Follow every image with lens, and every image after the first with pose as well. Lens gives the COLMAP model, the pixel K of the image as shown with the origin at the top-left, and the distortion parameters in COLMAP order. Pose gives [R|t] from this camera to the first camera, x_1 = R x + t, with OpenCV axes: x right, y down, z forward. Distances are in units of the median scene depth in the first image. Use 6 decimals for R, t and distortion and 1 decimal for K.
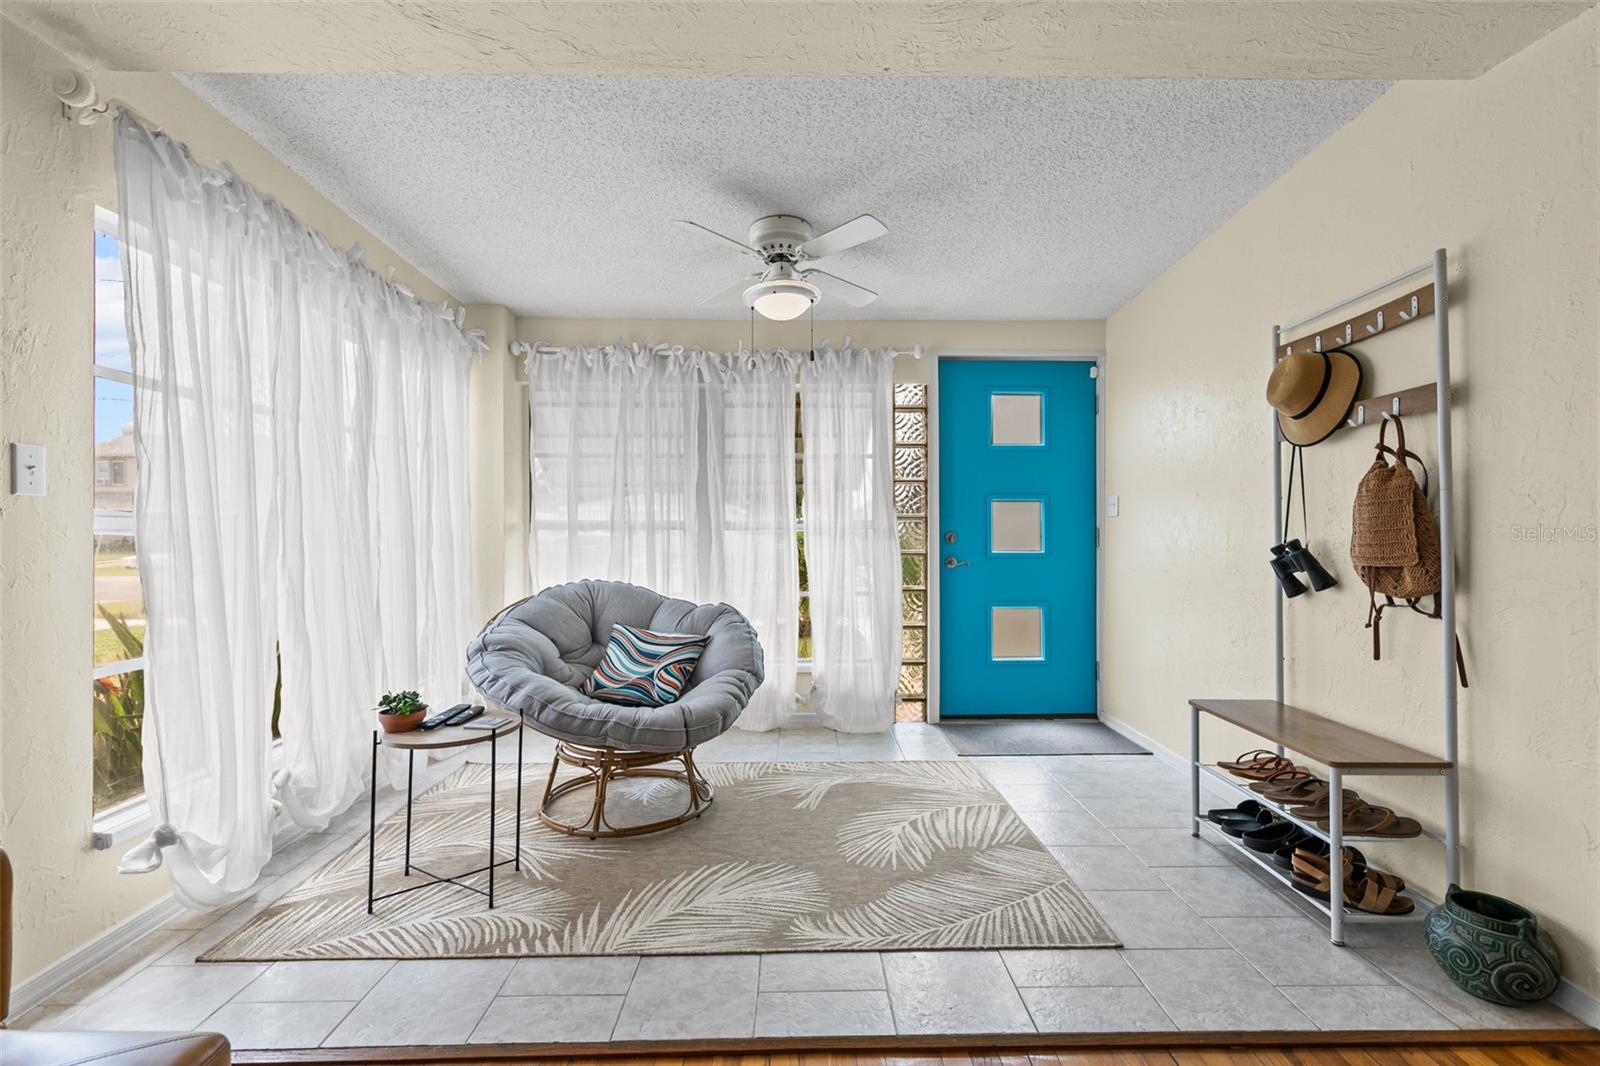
lens RADIAL K [[719.6, 0, 813.2], [0, 719.6, 524.8], [0, 0, 1]] dist [0.003376, -0.000702]
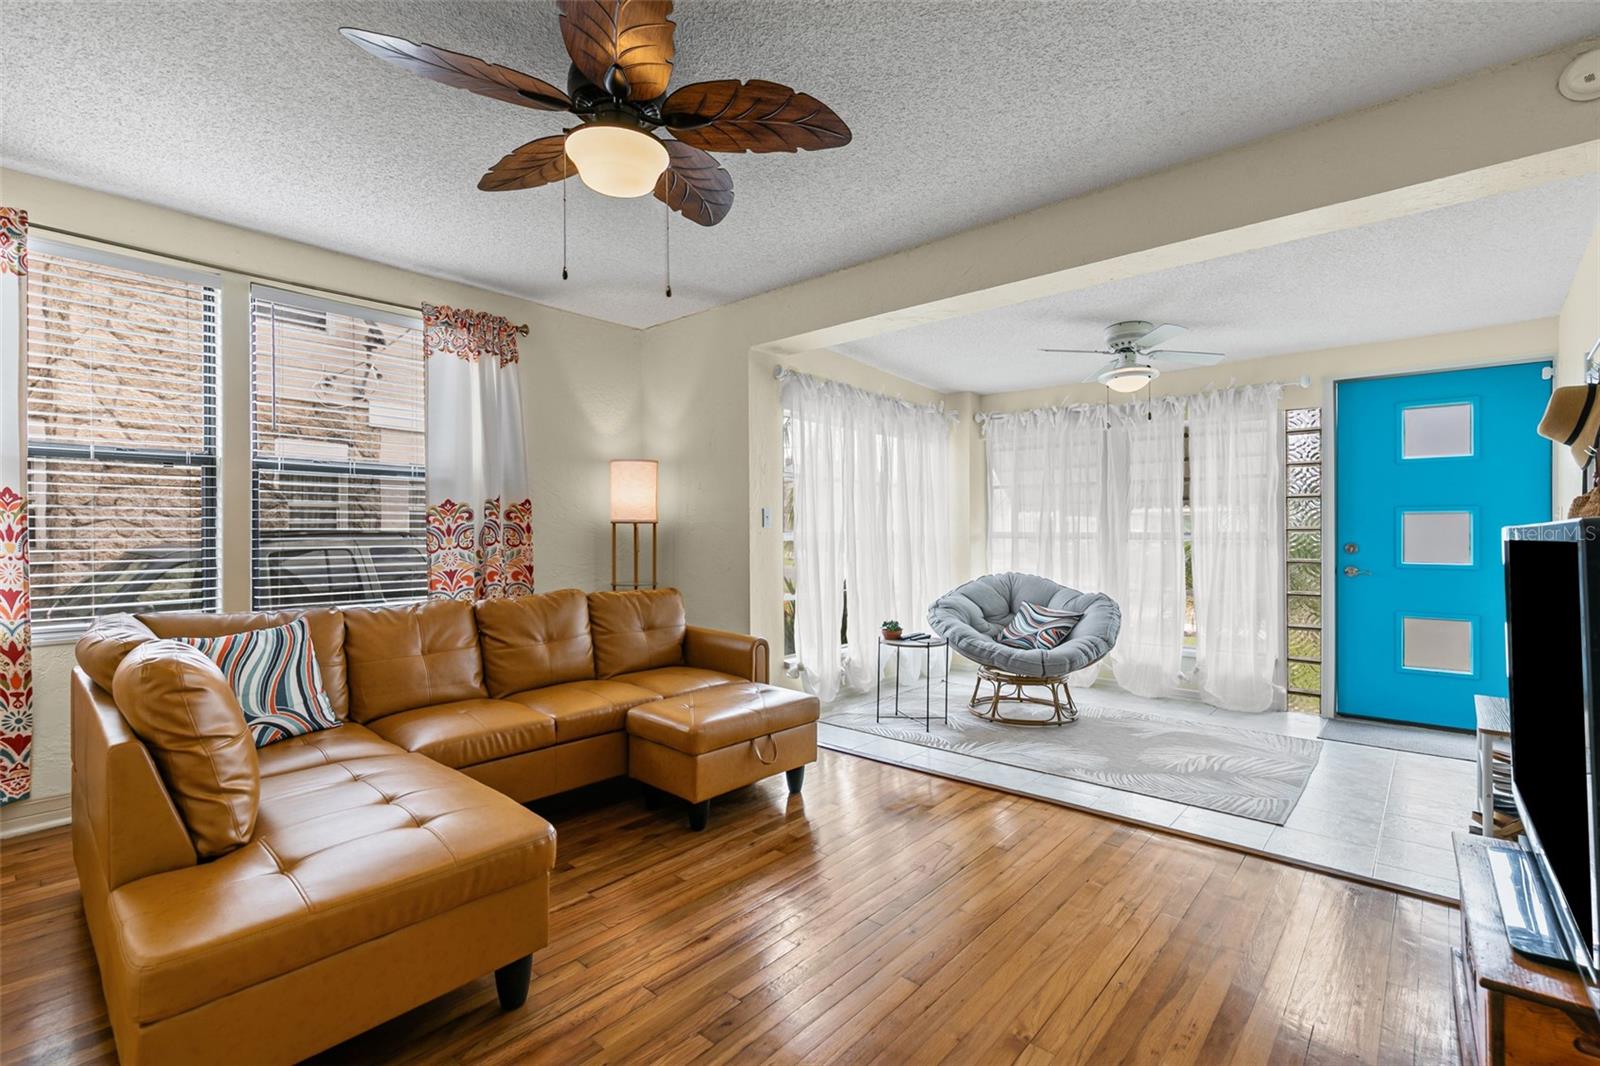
lens RADIAL K [[719.6, 0, 799.0], [0, 719.6, 535.8], [0, 0, 1]] dist [0.003376, -0.000702]
pose [[0.738491, 0.004813, -0.674246, 0.440355], [0.002862, 0.999943, 0.010272, -0.020402], [0.674257, -0.009516, 0.738436, -0.489650]]
